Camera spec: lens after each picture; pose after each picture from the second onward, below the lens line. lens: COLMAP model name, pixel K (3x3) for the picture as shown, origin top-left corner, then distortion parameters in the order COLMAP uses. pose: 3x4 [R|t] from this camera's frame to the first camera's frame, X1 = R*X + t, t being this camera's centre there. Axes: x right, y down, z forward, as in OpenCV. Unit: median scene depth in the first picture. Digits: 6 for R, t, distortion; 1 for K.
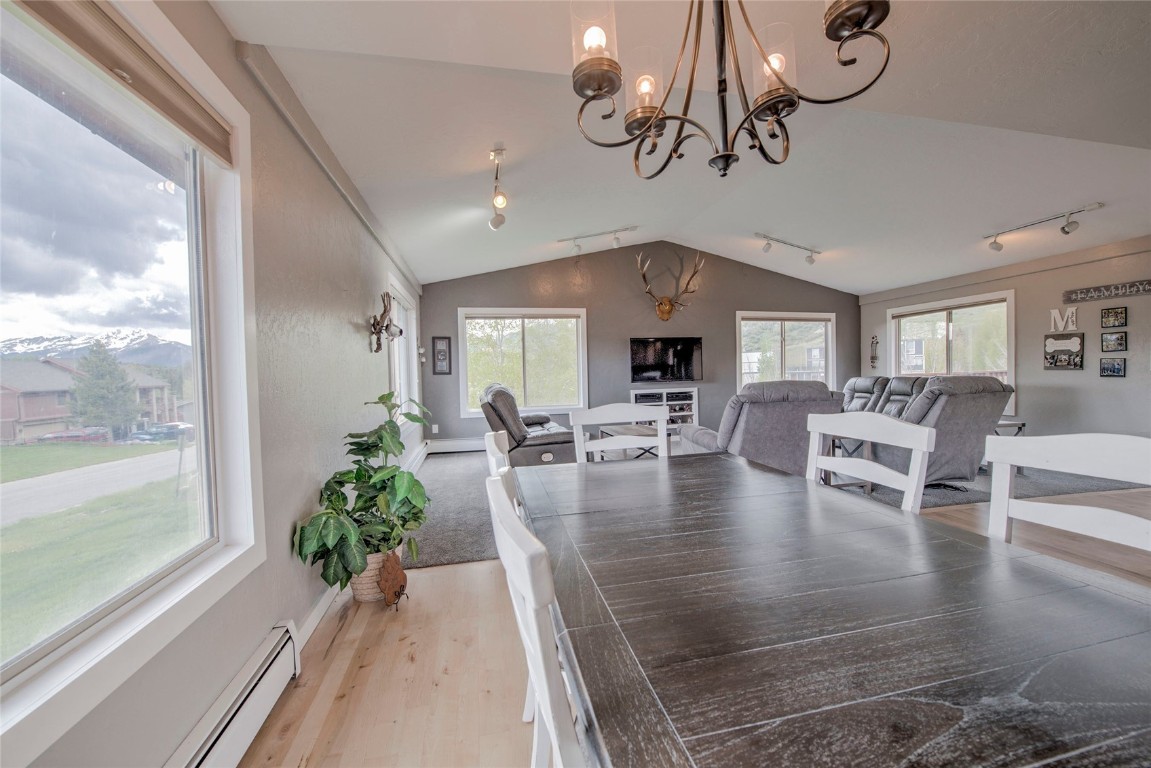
lens RADIAL K [[464.0, 0, 575.5], [0, 464.0, 384.0], [0, 0, 1]] dist [-0.023603, -0.000640]
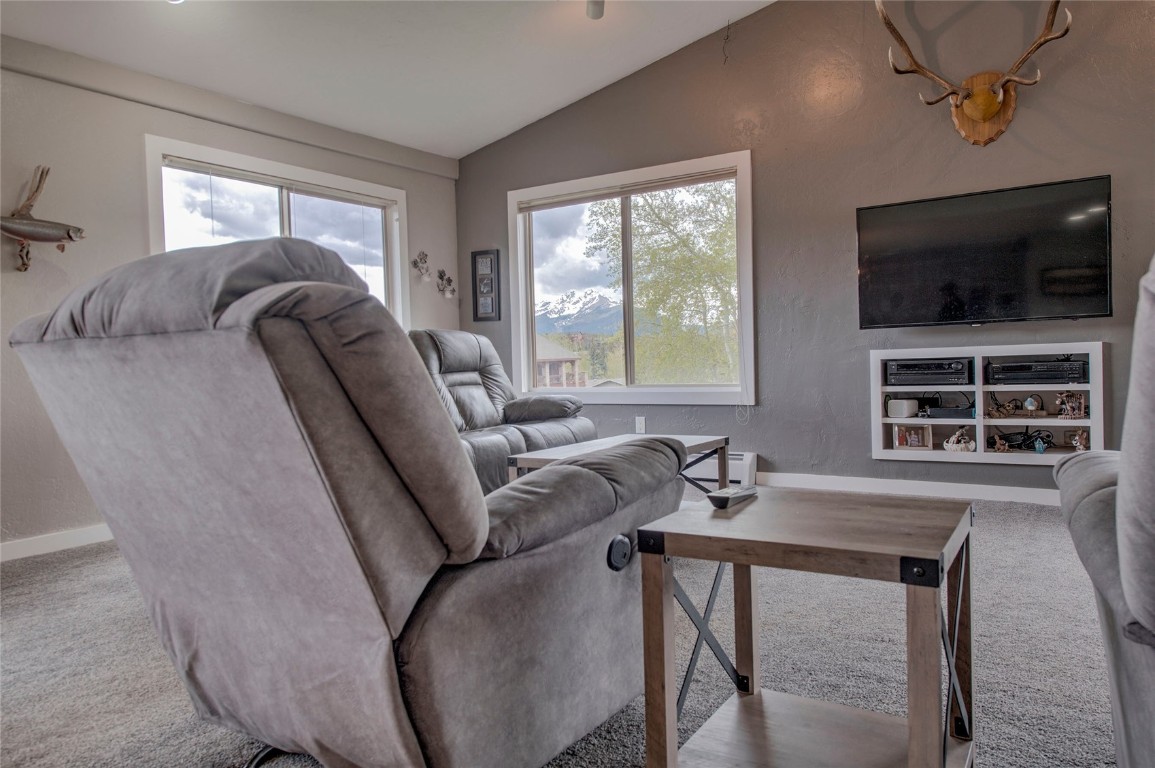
lens RADIAL K [[782.4, 0, 577.5], [0, 782.4, 384.0], [0, 0, 1]] dist [-0.000750, 0.001001]
pose [[0.717438, 0.025735, -0.696147, 0.402776], [-0.003232, 0.999430, 0.033616, 0.020861], [0.696615, -0.021867, 0.717112, 0.401860]]
